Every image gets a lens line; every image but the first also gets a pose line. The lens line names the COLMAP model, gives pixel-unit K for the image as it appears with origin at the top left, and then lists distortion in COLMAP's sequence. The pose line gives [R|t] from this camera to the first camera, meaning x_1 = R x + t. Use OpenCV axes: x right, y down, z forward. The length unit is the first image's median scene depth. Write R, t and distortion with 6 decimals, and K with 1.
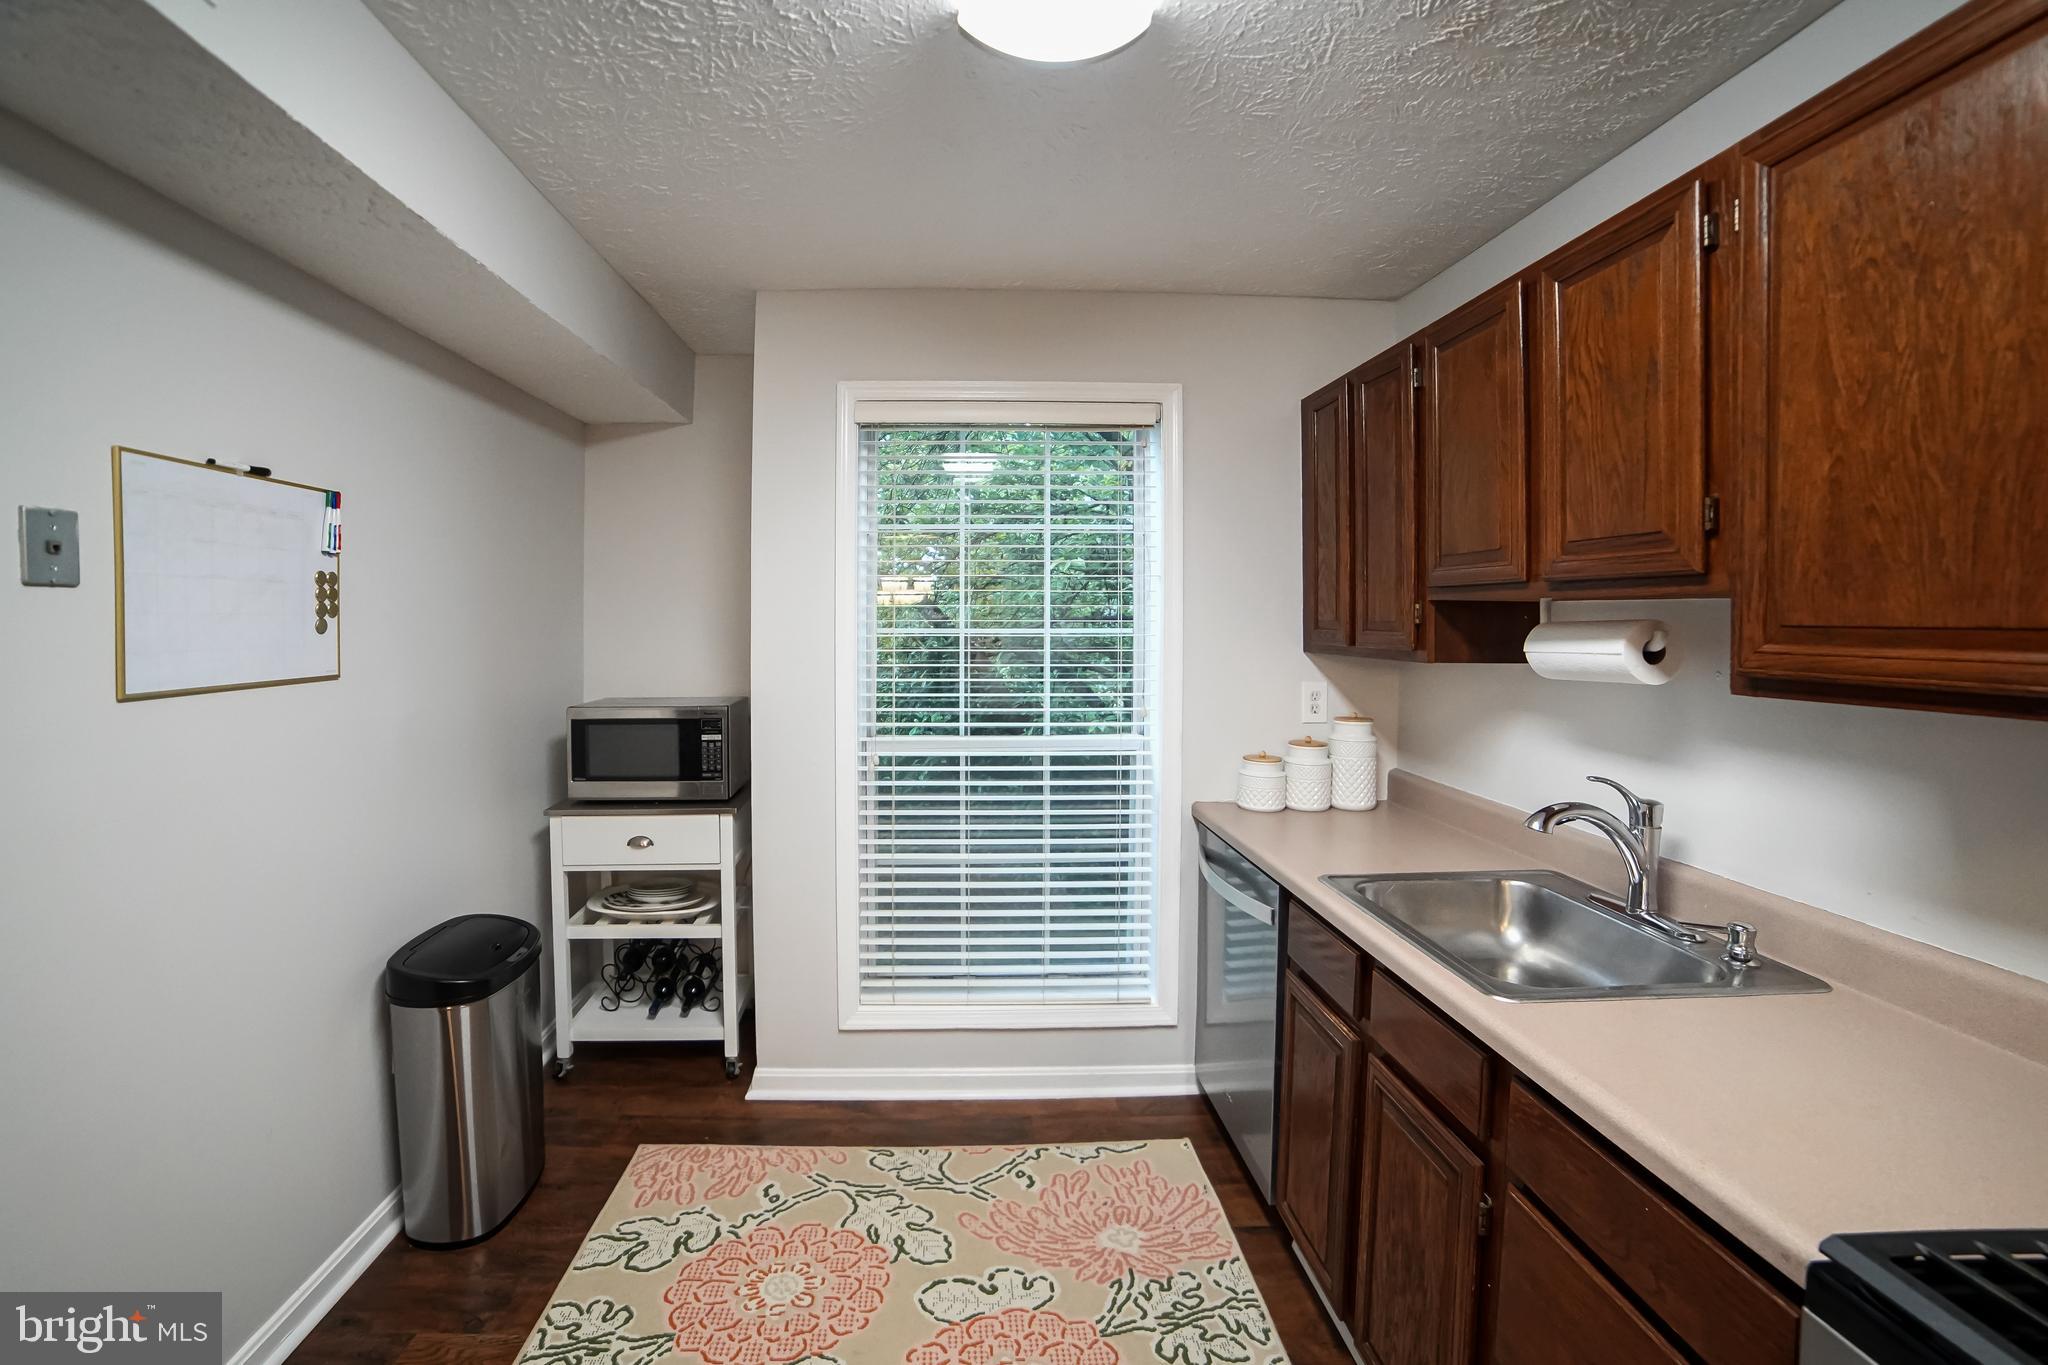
lens RADIAL K [[870.9, 0, 962.8], [0, 870.9, 638.9], [0, 0, 1]] dist [-0.064088, 0.014632]
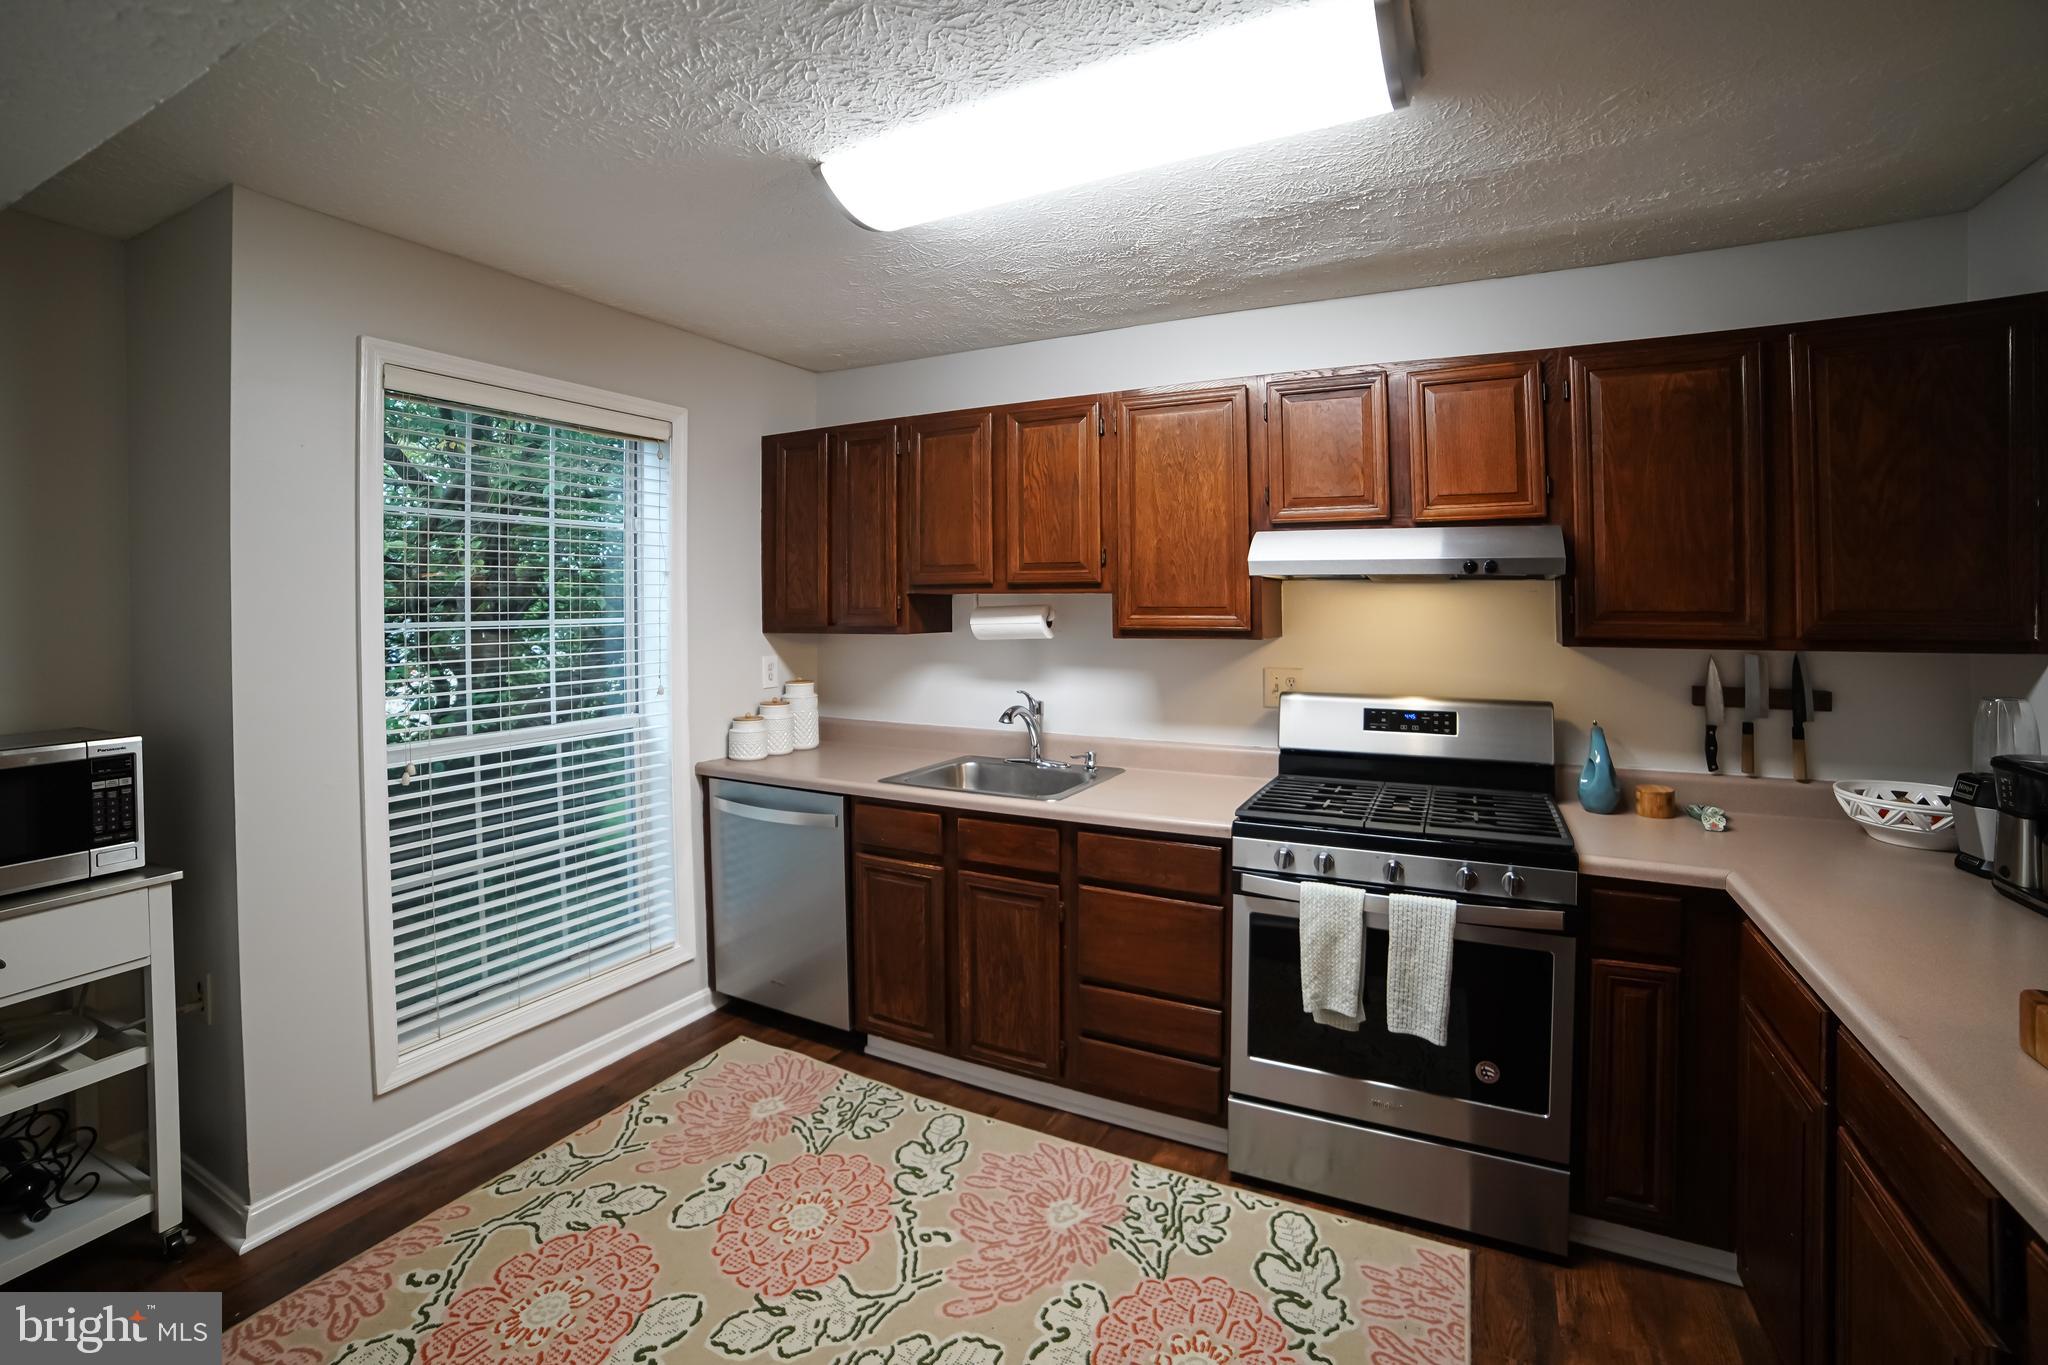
lens RADIAL K [[870.9, 0, 1036.9], [0, 870.9, 609.2], [0, 0, 1]] dist [-0.064088, 0.014632]
pose [[0.483512, -0.010450, 0.875275, -0.762439], [0.026066, 0.999657, -0.002464, -0.007484], [-0.874949, 0.024006, 0.483619, 0.038555]]
